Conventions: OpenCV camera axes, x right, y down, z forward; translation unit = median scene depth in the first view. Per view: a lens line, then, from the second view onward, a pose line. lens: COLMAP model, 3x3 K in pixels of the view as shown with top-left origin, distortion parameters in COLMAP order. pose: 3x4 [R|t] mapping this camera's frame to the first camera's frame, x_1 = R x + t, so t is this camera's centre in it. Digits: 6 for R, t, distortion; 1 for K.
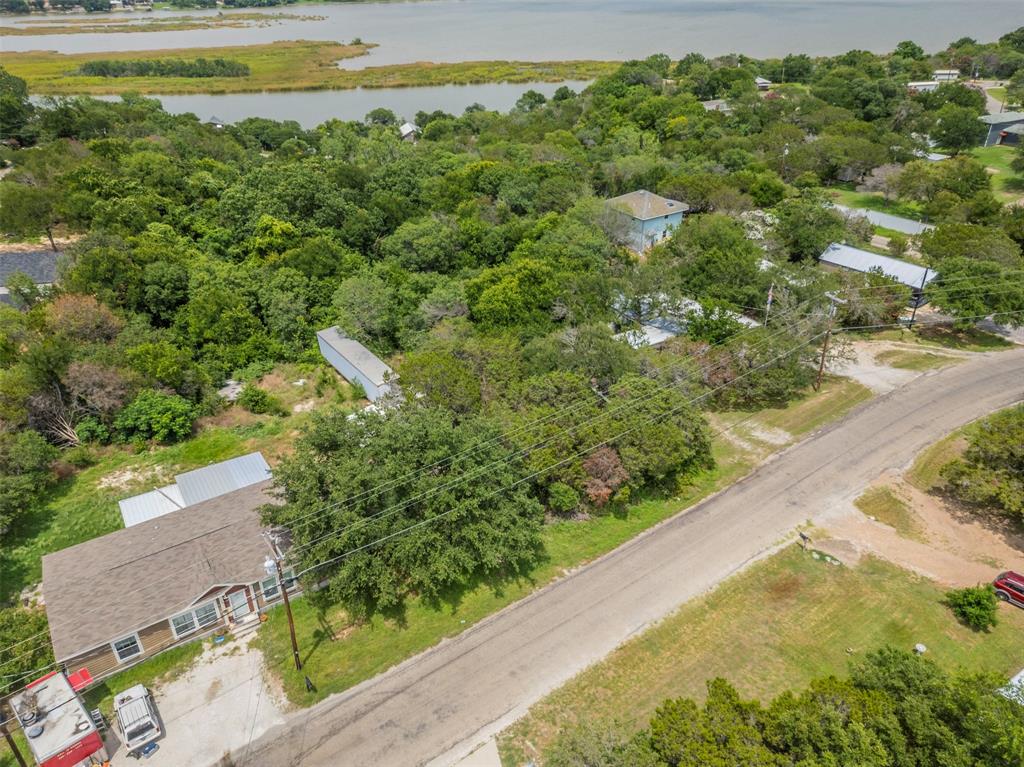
lens RADIAL K [[725.1, 0, 508.5], [0, 725.1, 383.2], [0, 0, 1]] dist [0.039135, -0.024939]
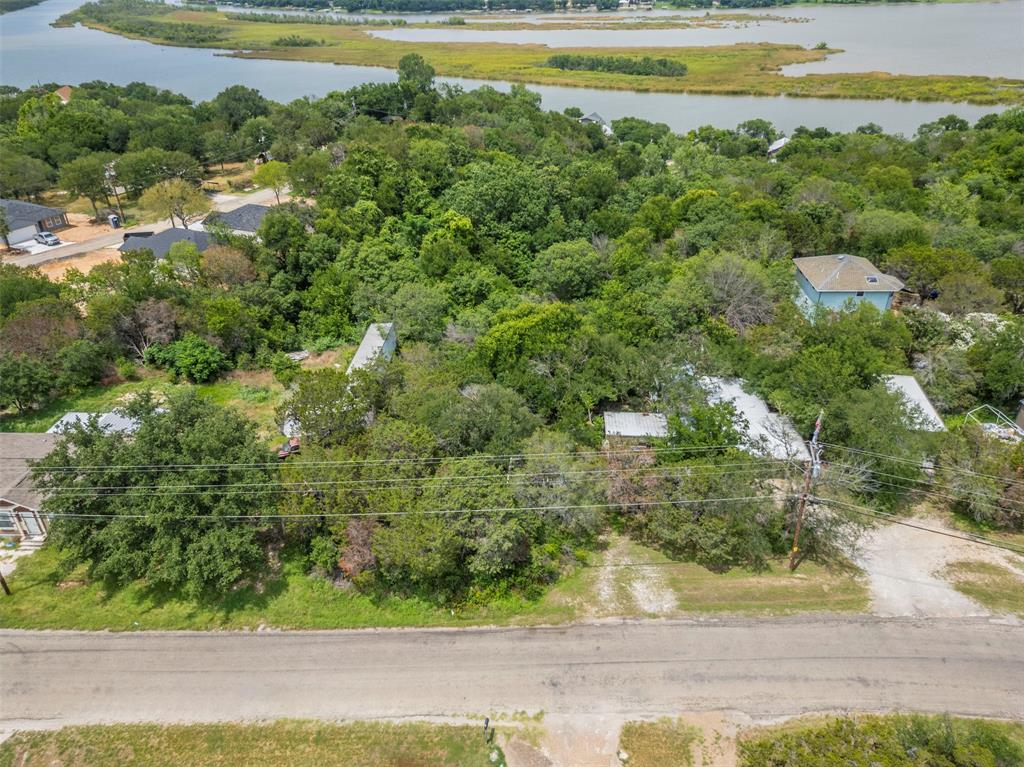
lens RADIAL K [[725.1, 0, 508.5], [0, 725.1, 383.2], [0, 0, 1]] dist [0.039135, -0.024939]
pose [[0.814327, 0.282046, -0.507268, 0.090342], [-0.281837, 0.956187, 0.079210, -0.025433], [0.507384, 0.078464, 0.858140, 0.041176]]
